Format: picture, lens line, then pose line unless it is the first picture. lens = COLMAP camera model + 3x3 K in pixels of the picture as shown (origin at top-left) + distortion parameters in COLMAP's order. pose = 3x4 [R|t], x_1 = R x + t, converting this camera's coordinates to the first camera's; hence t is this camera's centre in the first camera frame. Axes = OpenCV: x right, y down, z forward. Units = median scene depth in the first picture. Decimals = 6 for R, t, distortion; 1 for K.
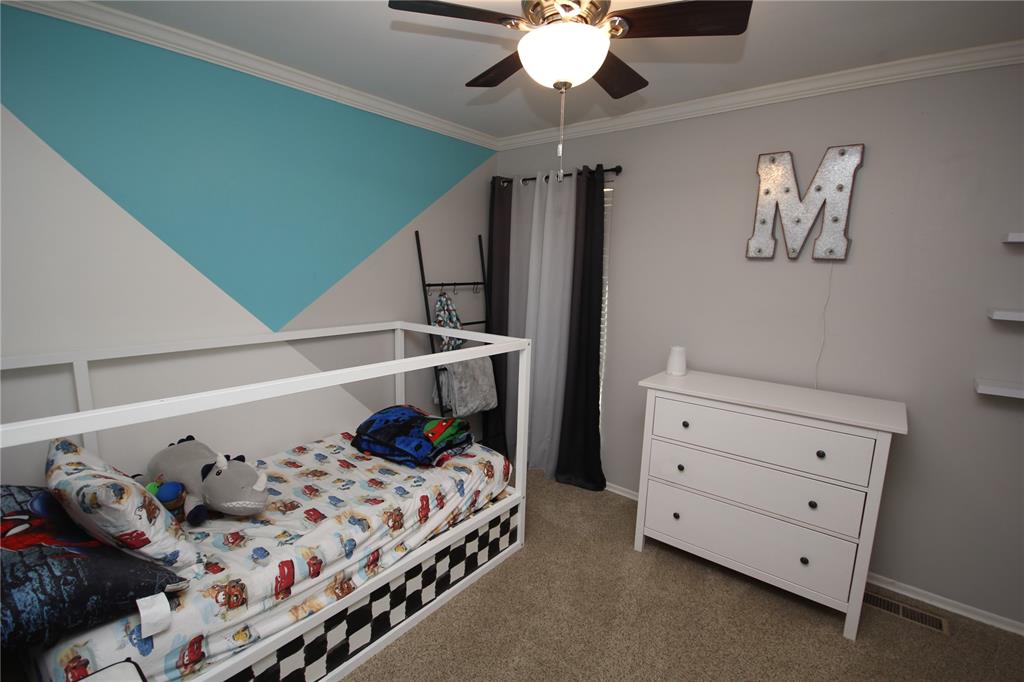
lens RADIAL K [[471.6, 0, 510.0], [0, 471.6, 345.3], [0, 0, 1]] dist [0.000375, -0.007571]
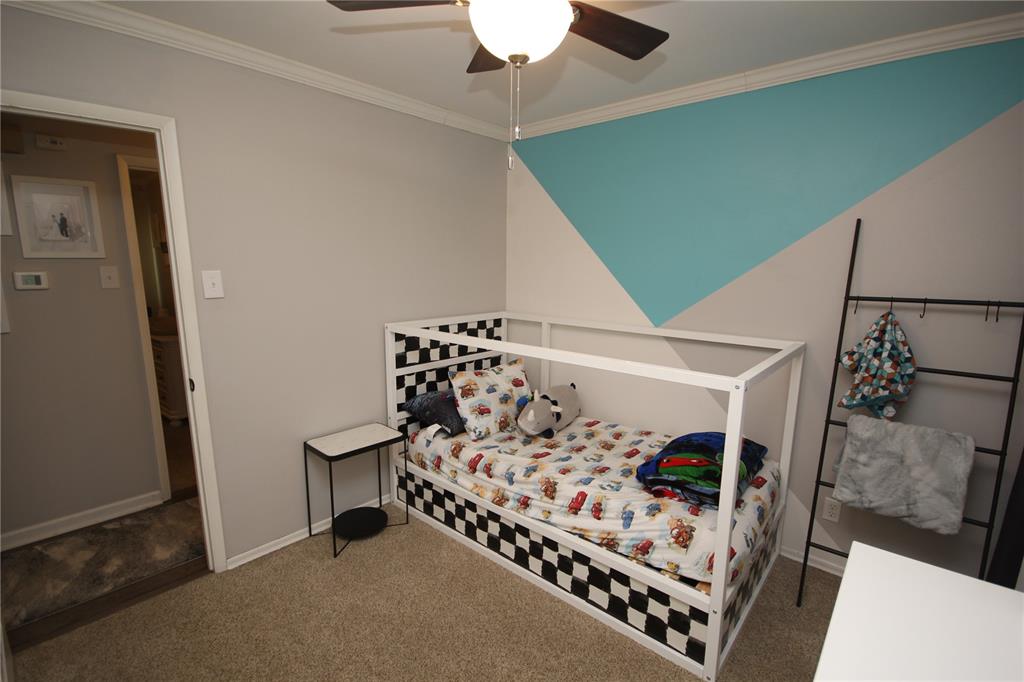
lens RADIAL K [[471.6, 0, 506.4], [0, 471.6, 341.2], [0, 0, 1]] dist [0.000375, -0.007571]
pose [[-0.035690, 0.142905, -0.989093, 0.757750], [-0.172057, 0.974066, 0.146943, -0.116145], [0.984440, 0.175425, -0.010177, 0.760342]]
